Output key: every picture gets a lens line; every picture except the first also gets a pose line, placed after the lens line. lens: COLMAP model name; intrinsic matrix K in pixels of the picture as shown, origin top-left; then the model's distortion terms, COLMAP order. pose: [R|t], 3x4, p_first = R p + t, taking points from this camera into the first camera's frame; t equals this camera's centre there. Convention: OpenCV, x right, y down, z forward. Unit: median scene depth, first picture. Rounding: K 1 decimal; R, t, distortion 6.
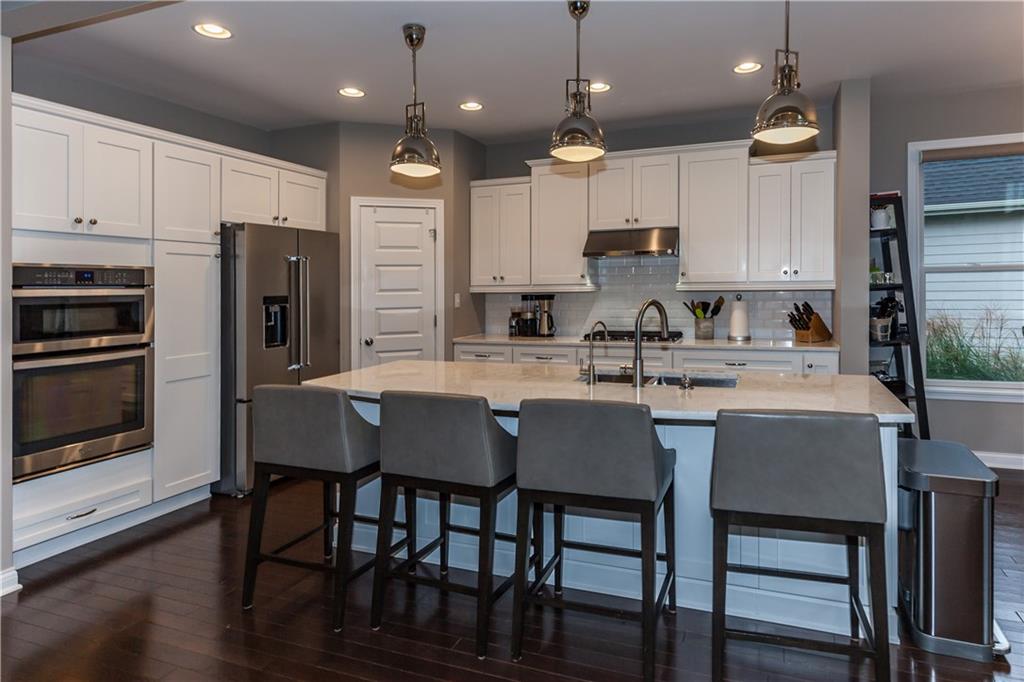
lens RADIAL K [[517.5, 0, 510.8], [0, 517.5, 281.7], [0, 0, 1]] dist [0.000082, 0.000320]
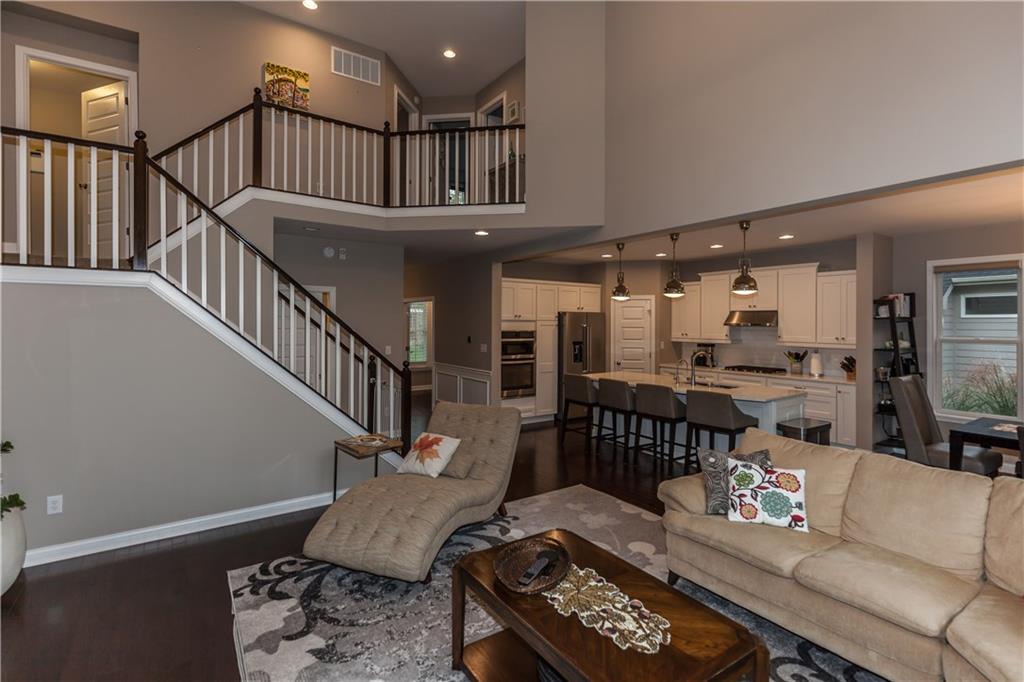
lens RADIAL K [[483.3, 0, 513.4], [0, 483.3, 315.6], [0, 0, 1]] dist [0.000911, 0.000140]
pose [[0.807714, 0.005681, -0.589547, 0.576547], [0.000703, 0.999944, 0.010598, -0.107356], [0.589574, -0.008974, 0.807664, -0.910008]]
